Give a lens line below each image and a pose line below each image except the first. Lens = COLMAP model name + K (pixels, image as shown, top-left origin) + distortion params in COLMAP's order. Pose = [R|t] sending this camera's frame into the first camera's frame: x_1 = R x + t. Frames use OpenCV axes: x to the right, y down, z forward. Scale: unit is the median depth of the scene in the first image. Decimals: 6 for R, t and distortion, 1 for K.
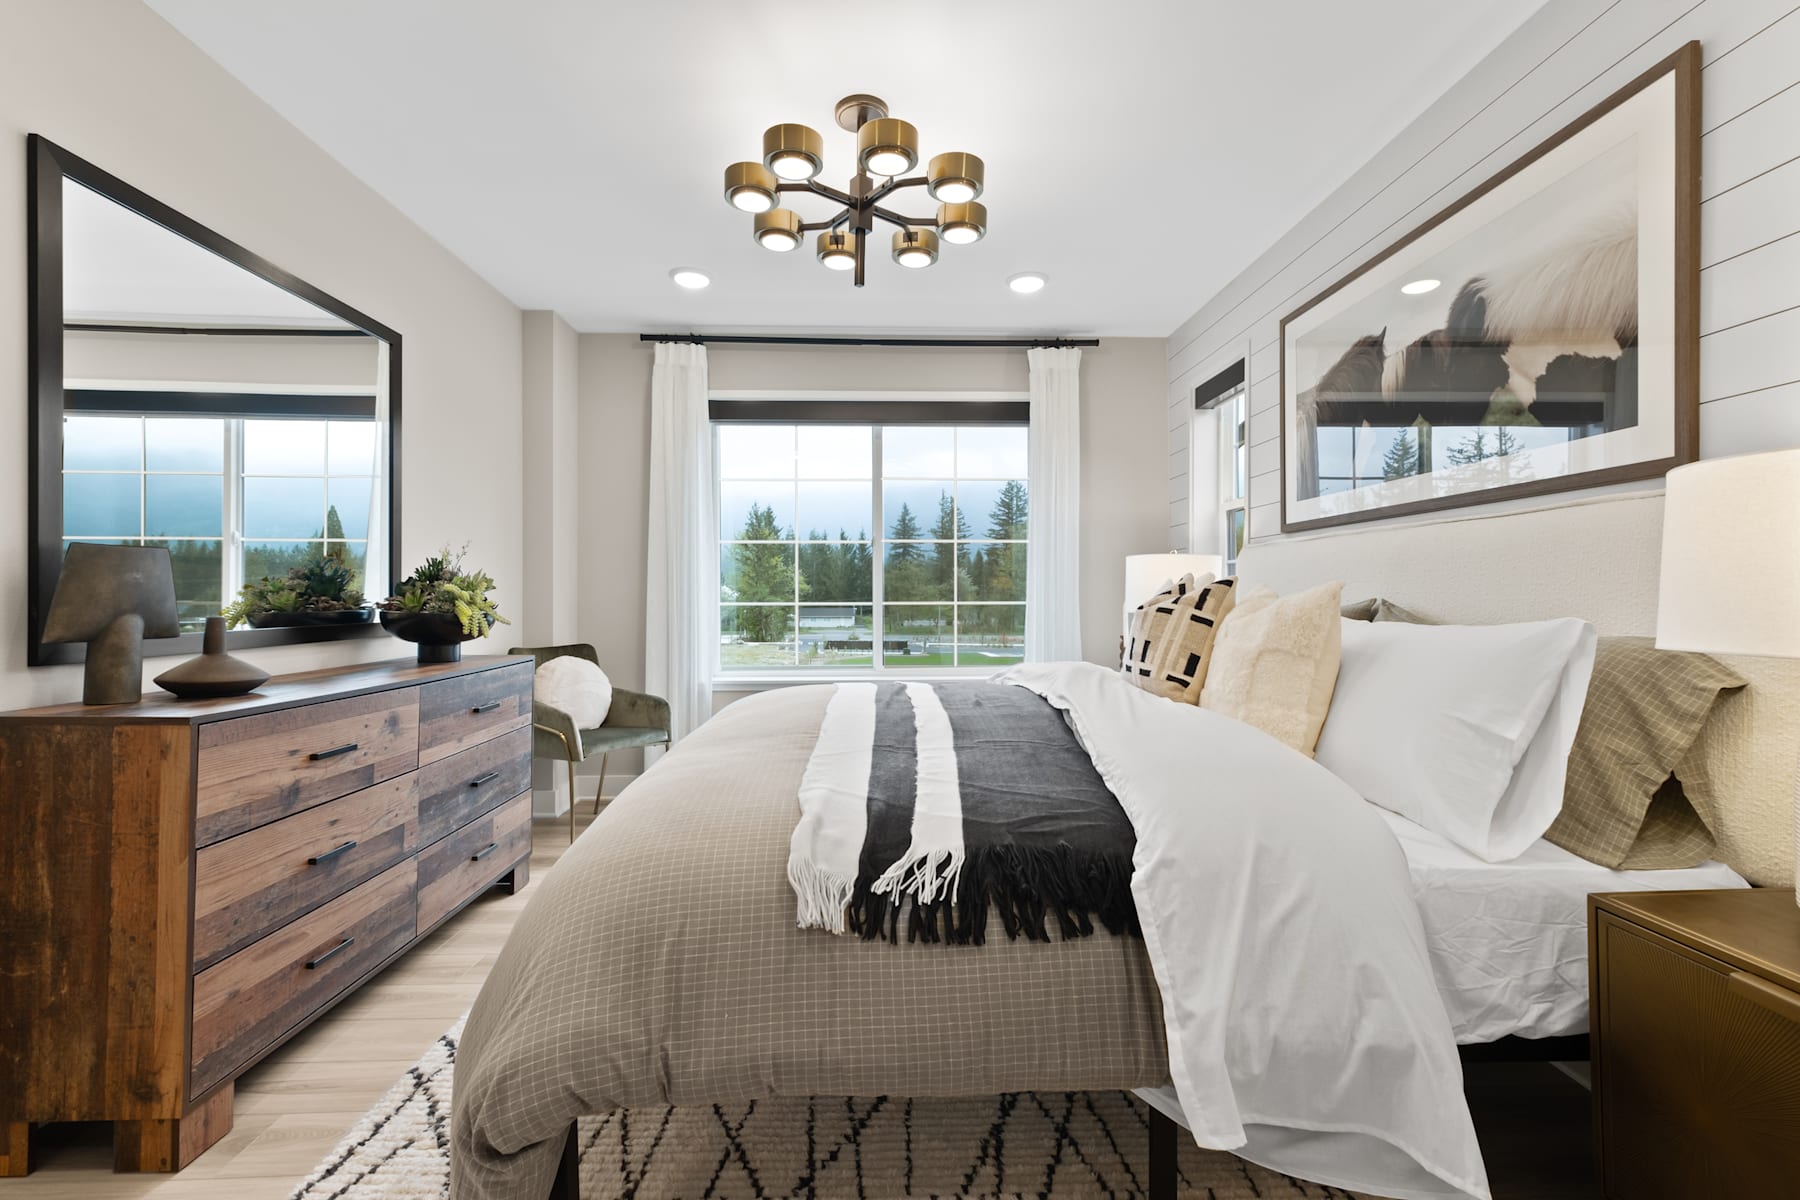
lens RADIAL K [[791.6, 0, 905.7], [0, 791.6, 591.7], [0, 0, 1]] dist [0.000359, 0.001412]
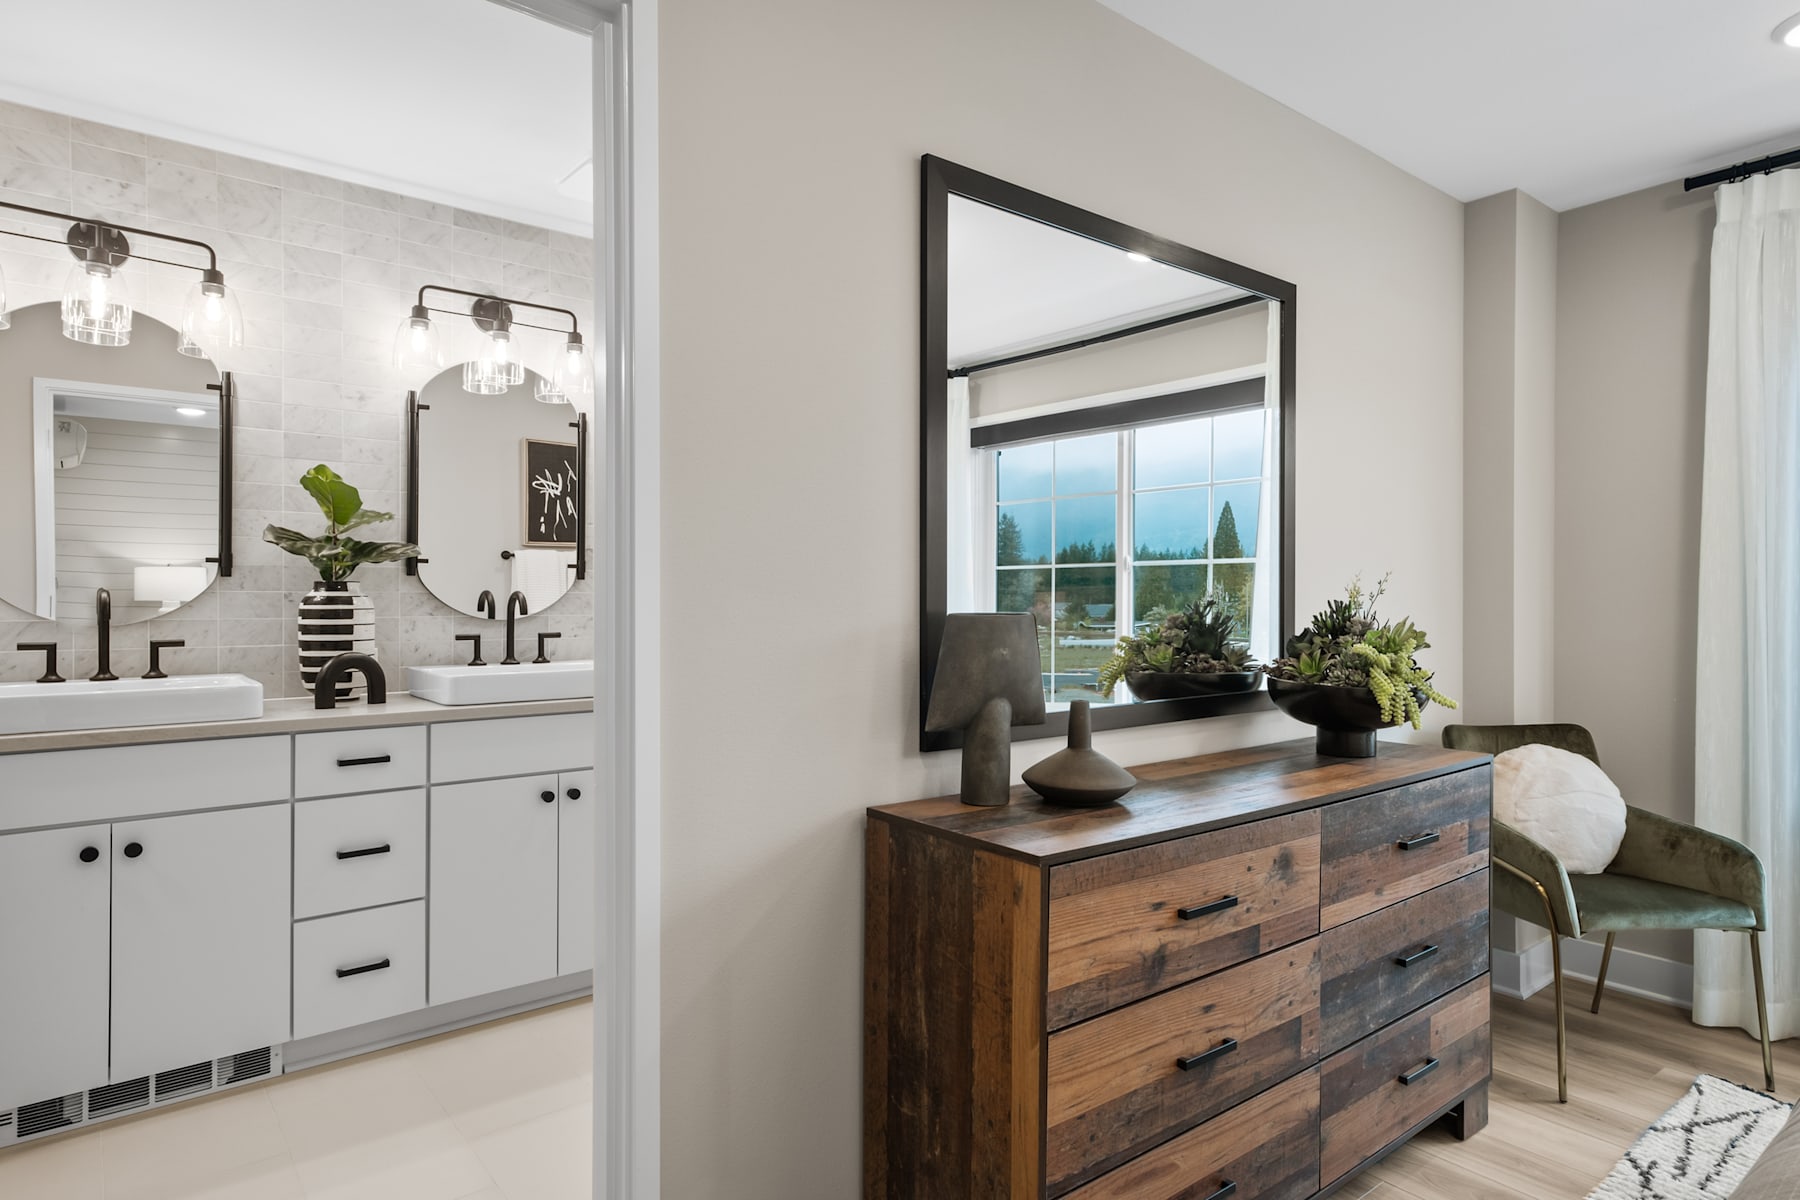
lens RADIAL K [[1002.9, 0, 907.6], [0, 1002.9, 597.0], [0, 0, 1]] dist [0.024671, 0.001657]
pose [[0.594335, 0.001622, -0.804216, -0.127510], [0.002410, 0.999990, 0.003798, -0.054104], [0.804214, -0.004196, 0.594325, 0.200155]]
